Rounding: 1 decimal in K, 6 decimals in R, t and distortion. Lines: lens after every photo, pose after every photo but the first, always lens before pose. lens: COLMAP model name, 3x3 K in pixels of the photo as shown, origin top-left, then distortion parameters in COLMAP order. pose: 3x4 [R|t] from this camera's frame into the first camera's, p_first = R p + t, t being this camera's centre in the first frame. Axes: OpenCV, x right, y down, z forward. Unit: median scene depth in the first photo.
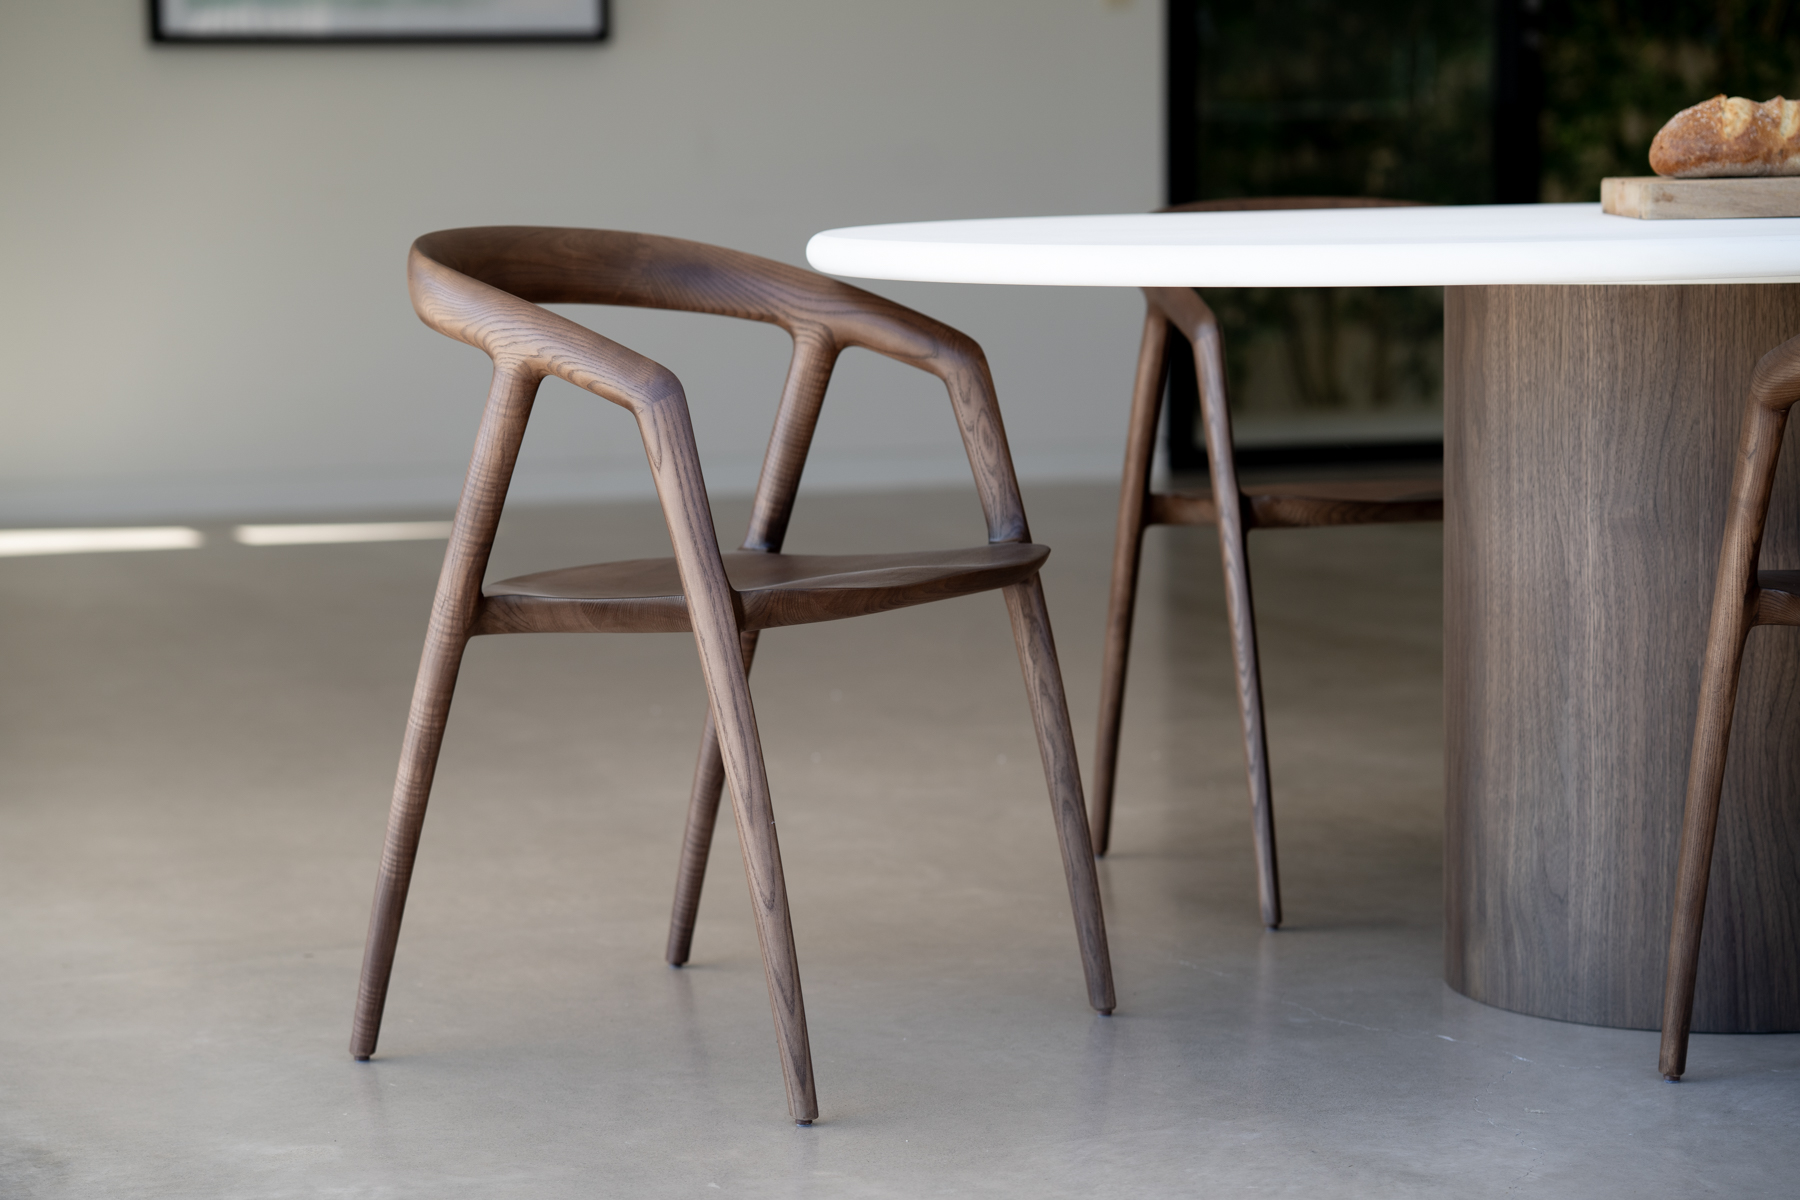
lens RADIAL K [[4370.3, 0, 900.0], [0, 4370.3, 600.0], [0, 0, 1]] dist [0.180468, -0.479149]
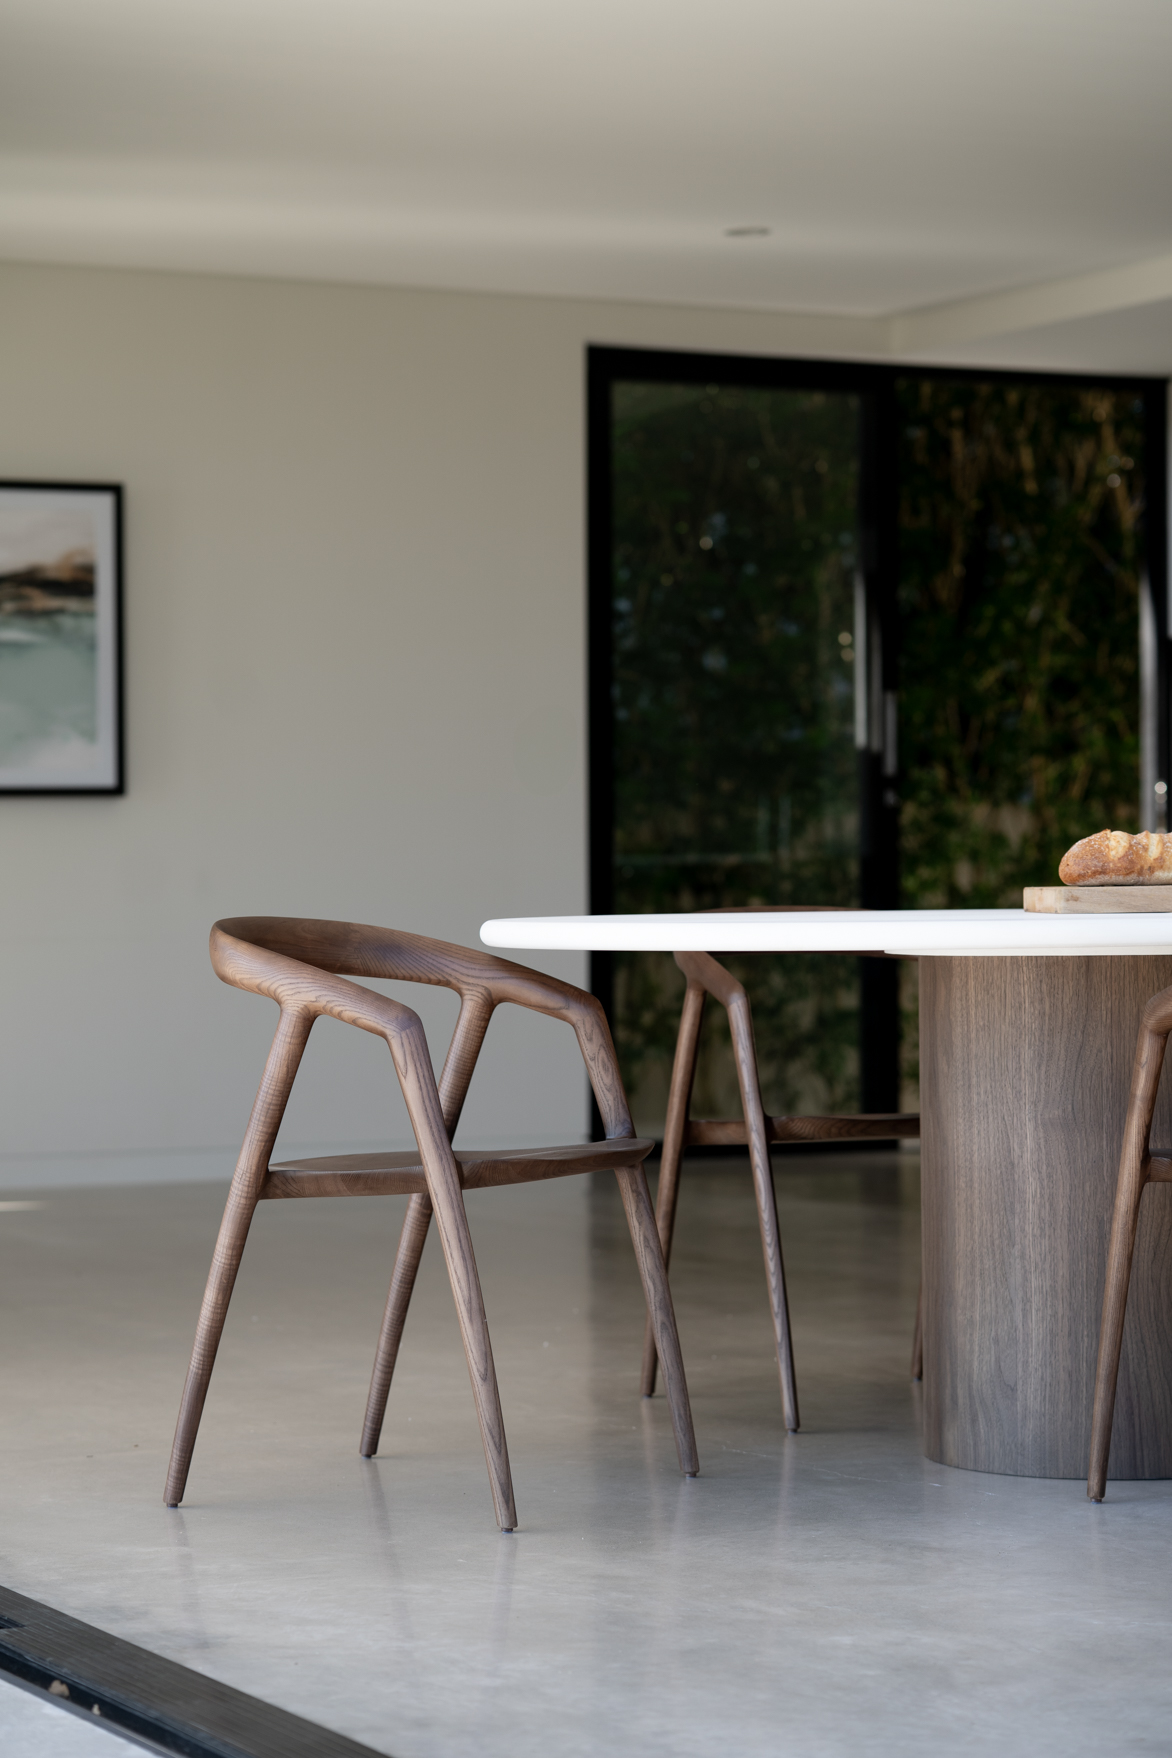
lens RADIAL K [[4268.3, 0, 586.0], [0, 4268.3, 879.0], [0, 0, 1]] dist [0.180468, -0.479149]
pose [[0.996309, 0.002146, 0.085812, -0.107413], [0.007217, 0.994054, -0.108651, 0.054442], [-0.085535, 0.108870, 0.990369, -0.385146]]
